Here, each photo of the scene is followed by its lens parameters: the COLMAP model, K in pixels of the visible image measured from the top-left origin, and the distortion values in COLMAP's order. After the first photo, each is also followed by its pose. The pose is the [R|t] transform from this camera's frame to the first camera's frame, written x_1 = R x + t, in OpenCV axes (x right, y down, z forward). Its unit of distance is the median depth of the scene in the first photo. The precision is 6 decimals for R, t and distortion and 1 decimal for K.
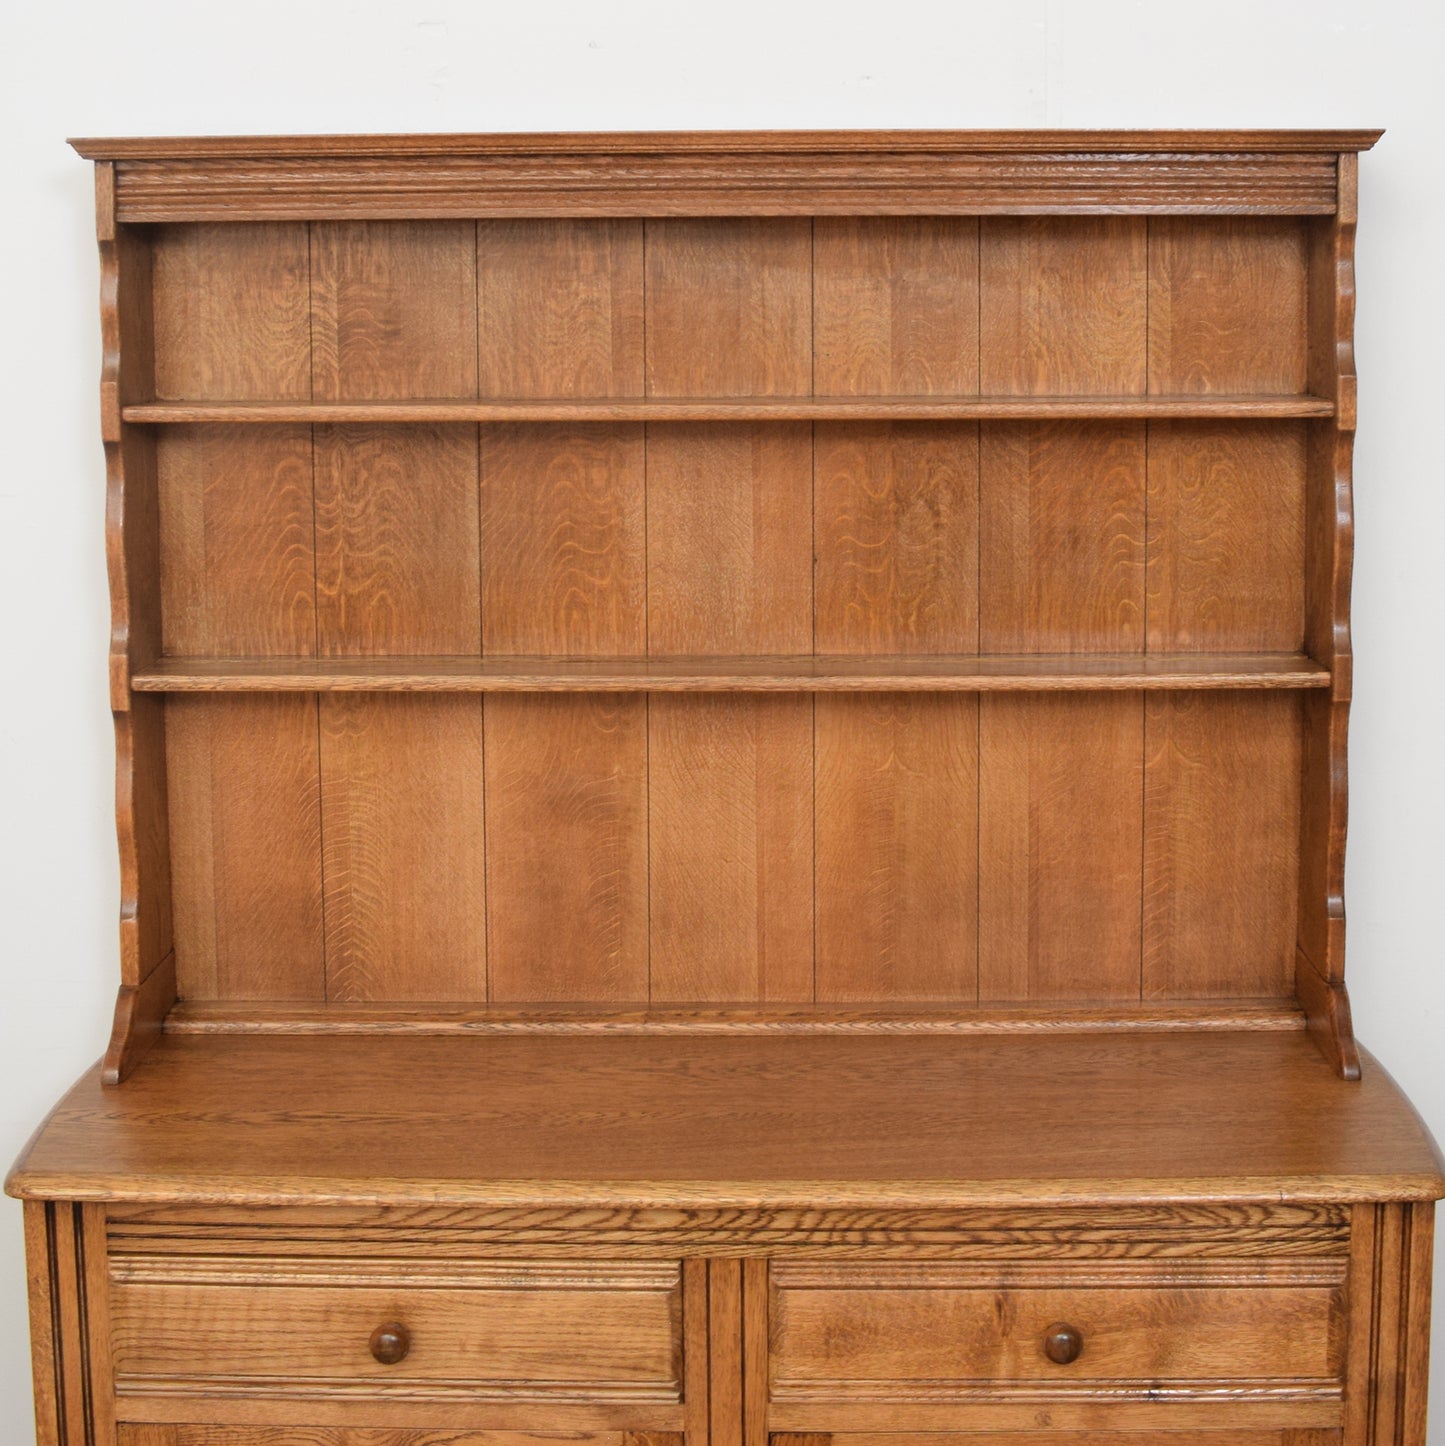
lens RADIAL K [[2321.9, 0, 769.1], [0, 2321.9, 439.6], [0, 0, 1]] dist [-0.096776, 0.012773]
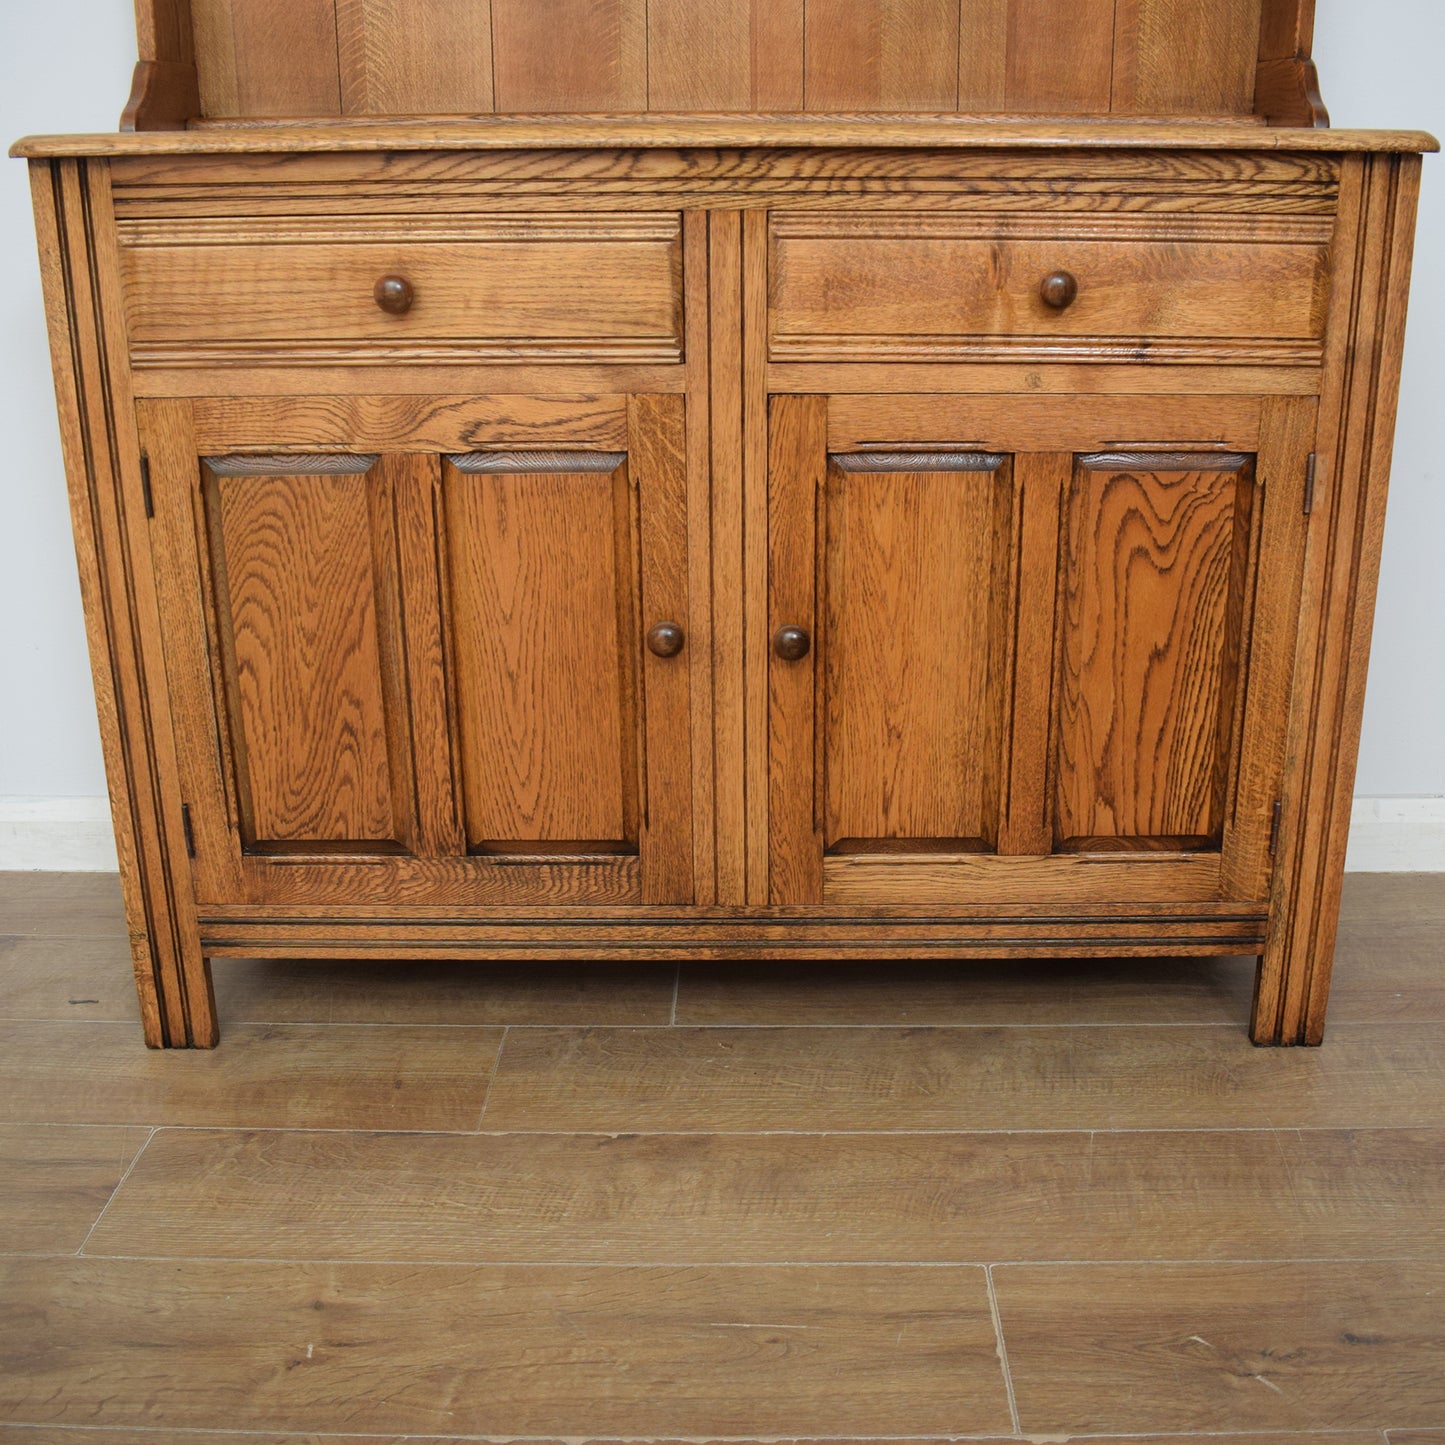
lens RADIAL K [[1693.7, 0, 768.0], [0, 1693.7, 718.8], [0, 0, 1]] dist [-0.097144, 0.008281]
pose [[0.999780, -0.002541, 0.020827, -0.016222], [-0.002874, 0.966697, 0.255909, 0.383933], [-0.020784, -0.255912, 0.966477, 0.226486]]
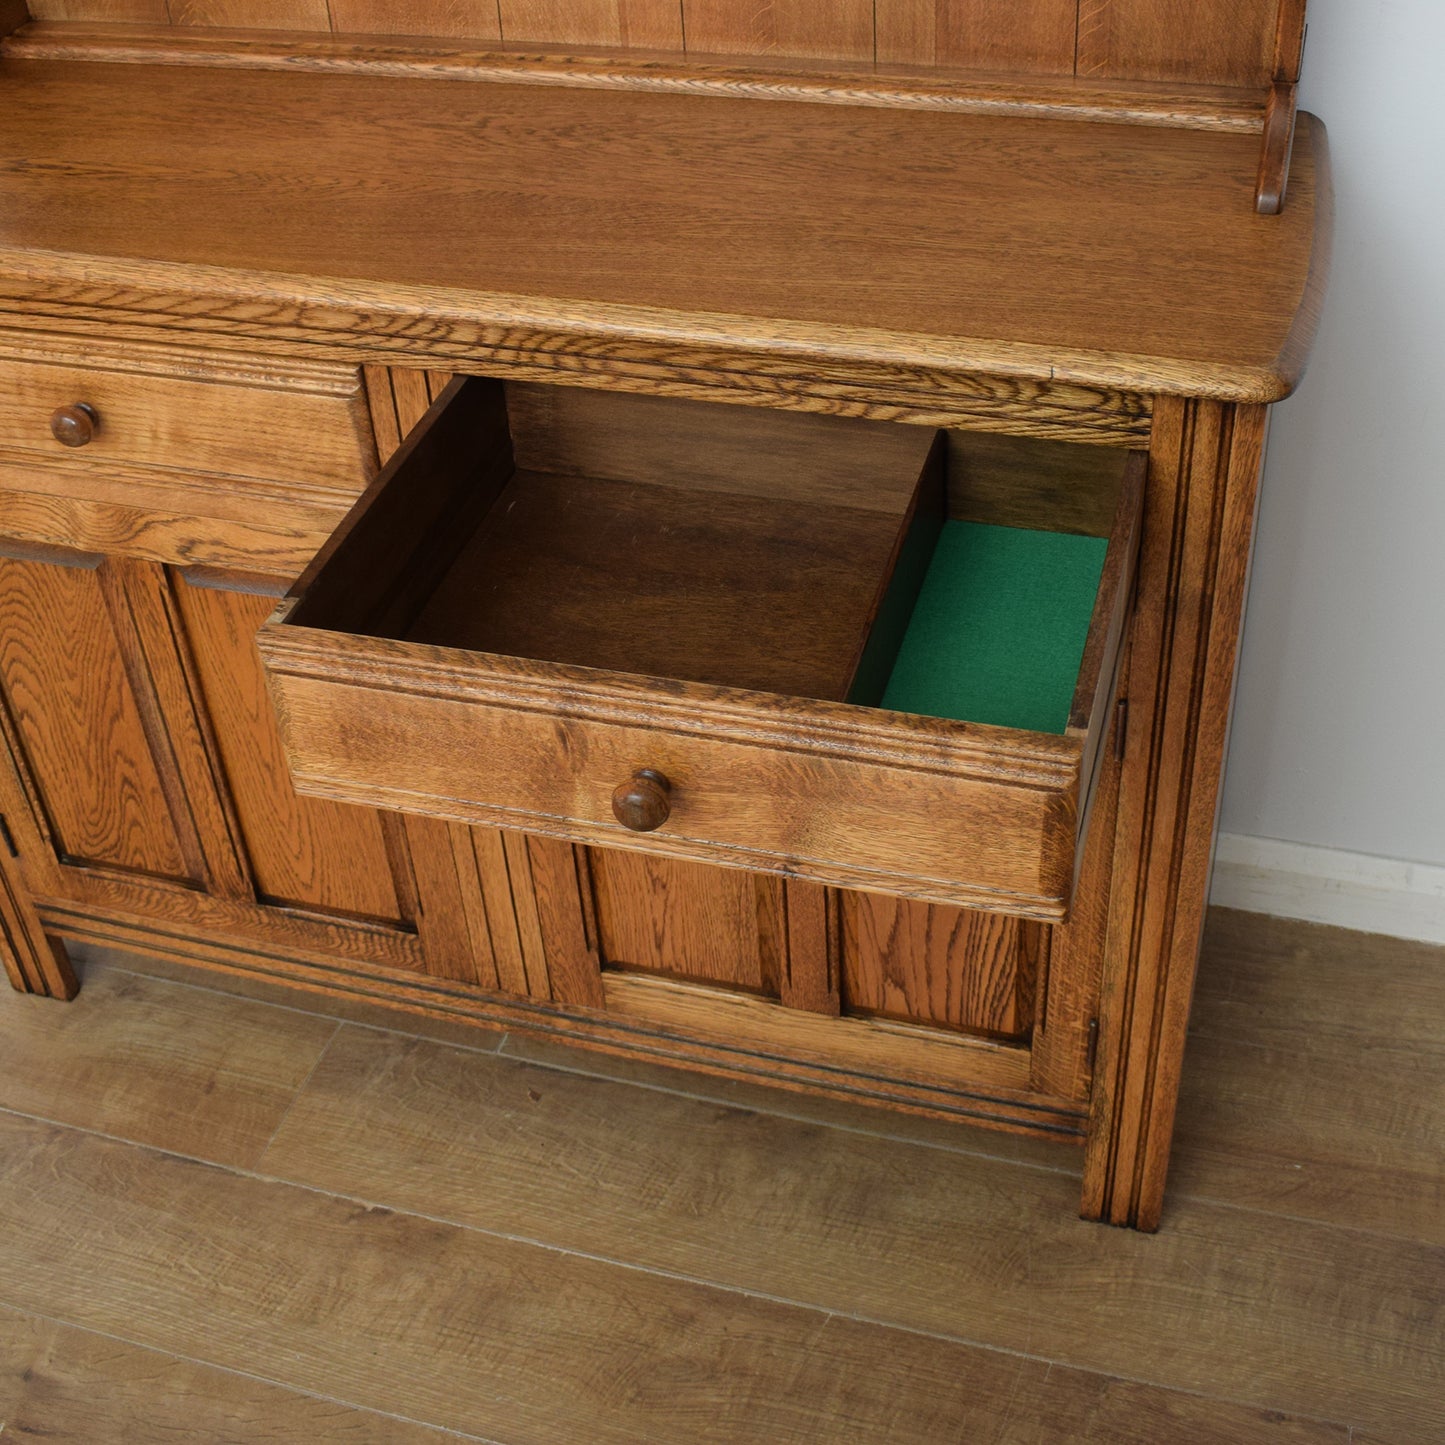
lens RADIAL K [[1922.4, 0, 776.7], [0, 1922.4, 607.5], [0, 0, 1]] dist [-0.098998, 0.013984]
pose [[0.965156, 0.128232, -0.228103, 0.285617], [0.013314, 0.846505, 0.532214, 0.056624], [0.261337, -0.516706, 0.815302, 0.411556]]
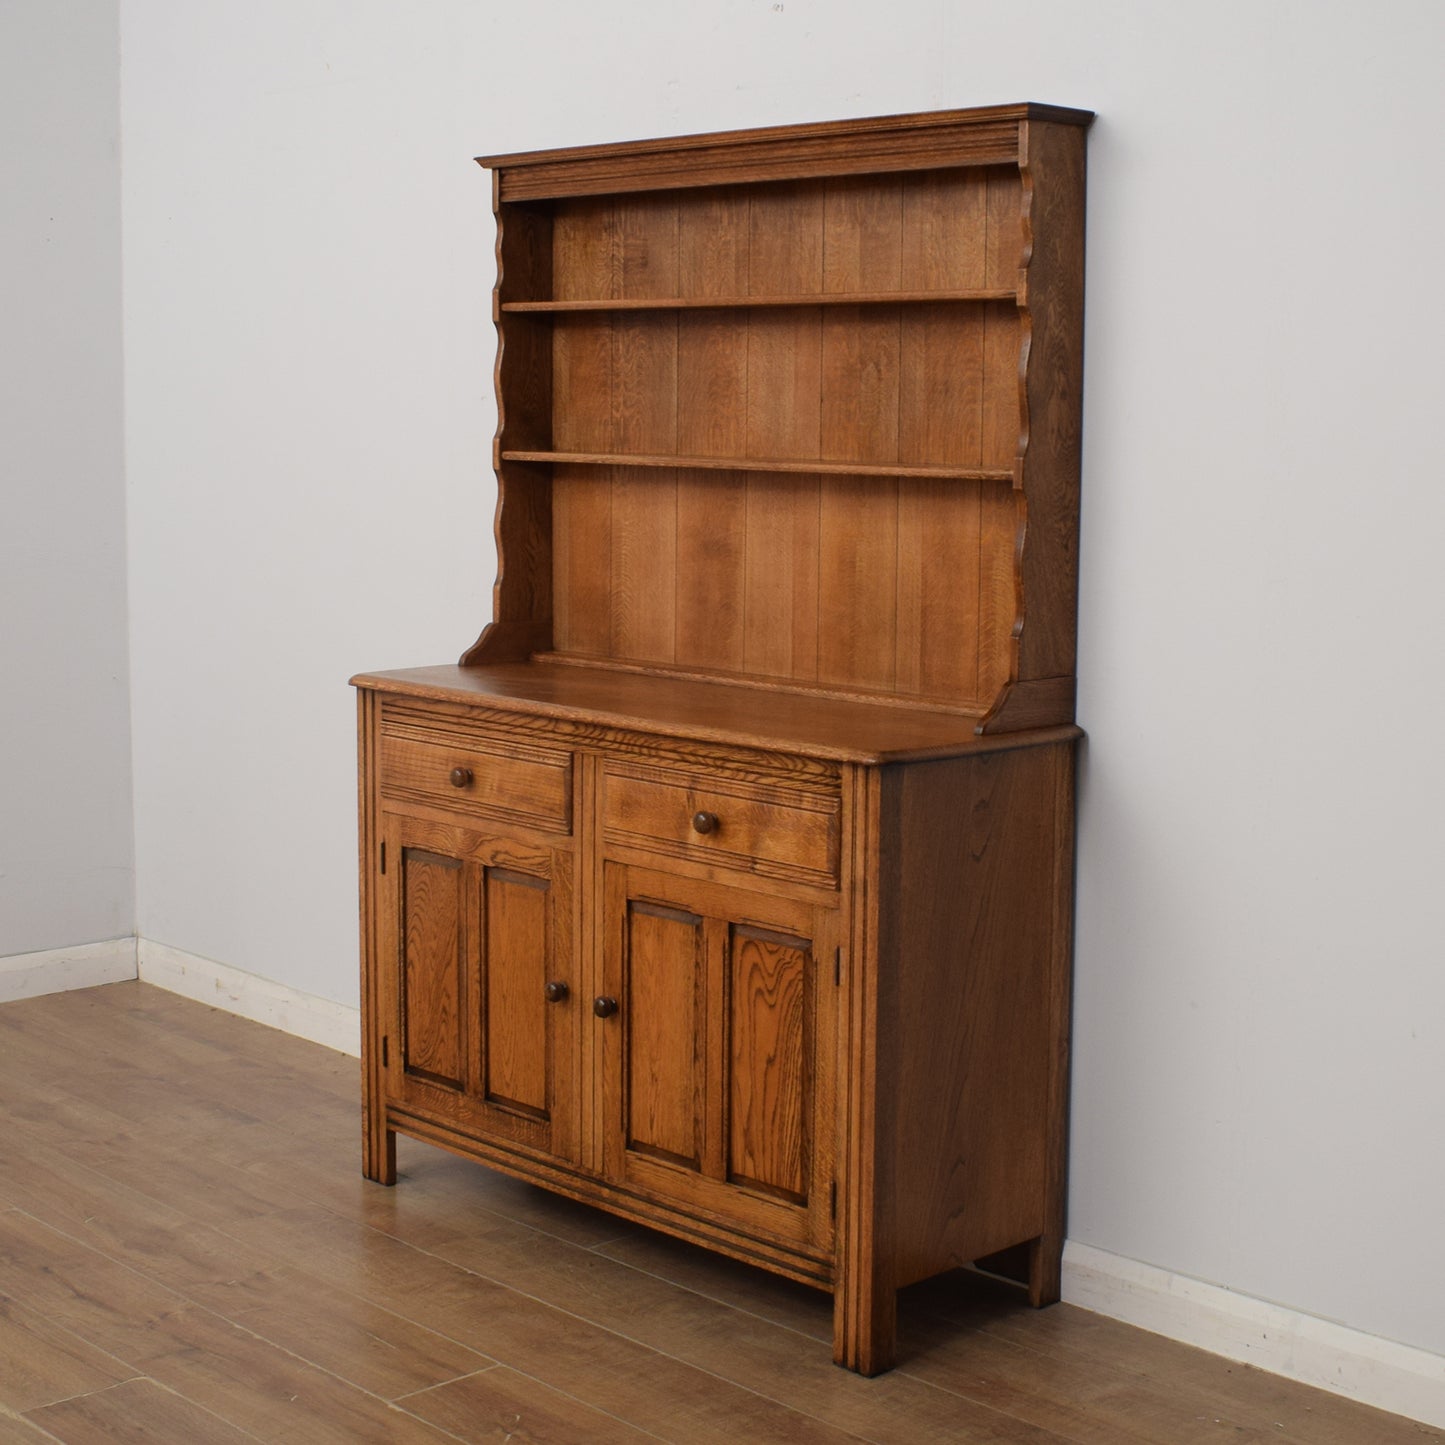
lens RADIAL K [[2424.7, 0, 724.7], [0, 2424.7, 674.0], [0, 0, 1]] dist [-0.088900, -0.048821]
pose [[0.708528, 0.092333, -0.699616, 1.384090], [-0.066903, 0.995727, 0.063657, 0.164918], [0.702504, 0.001704, 0.711678, -0.282827]]
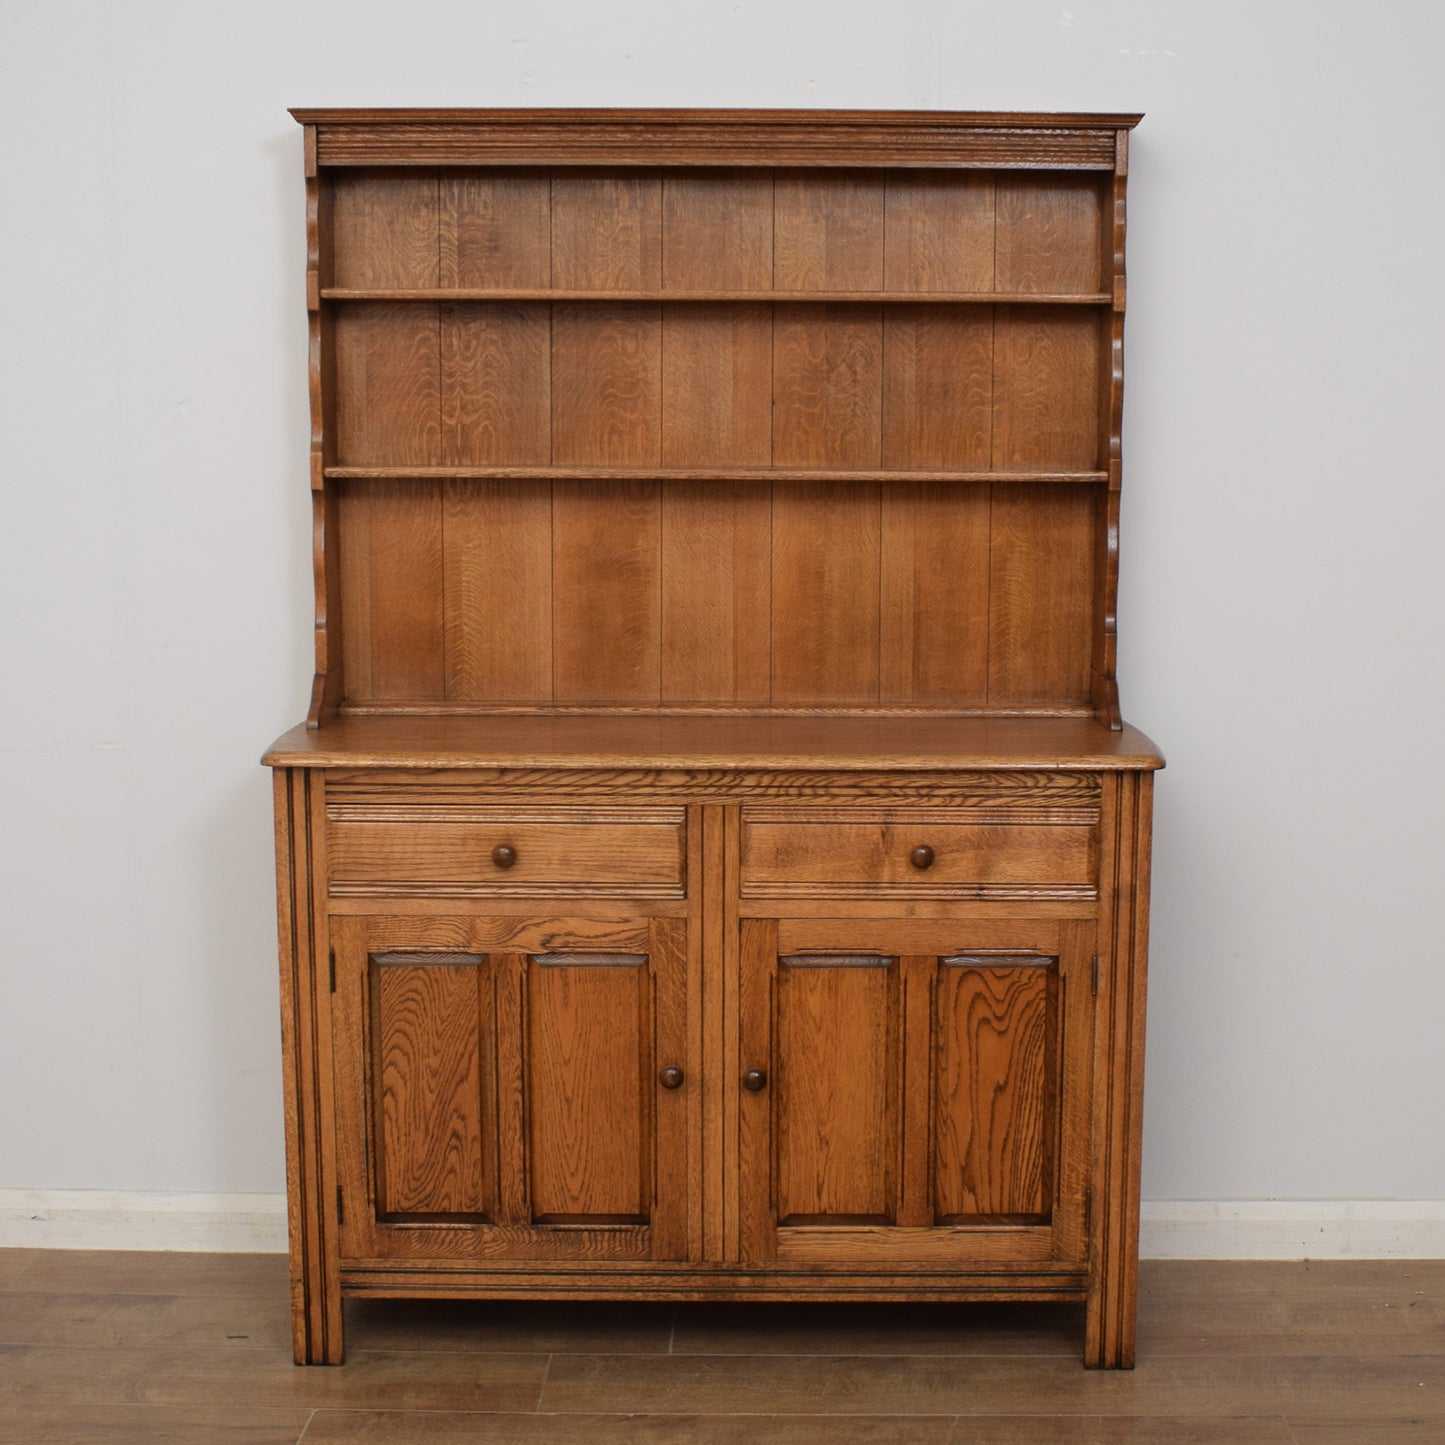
lens RADIAL K [[2320.3, 0, 786.4], [0, 2320.3, 747.8], [0, 0, 1]] dist [-0.096776, 0.012773]
pose [[0.999682, 0.008151, 0.023876, -0.007095], [-0.009912, 0.997163, 0.074623, 0.194682], [-0.023200, -0.074836, 0.996926, -0.619632]]
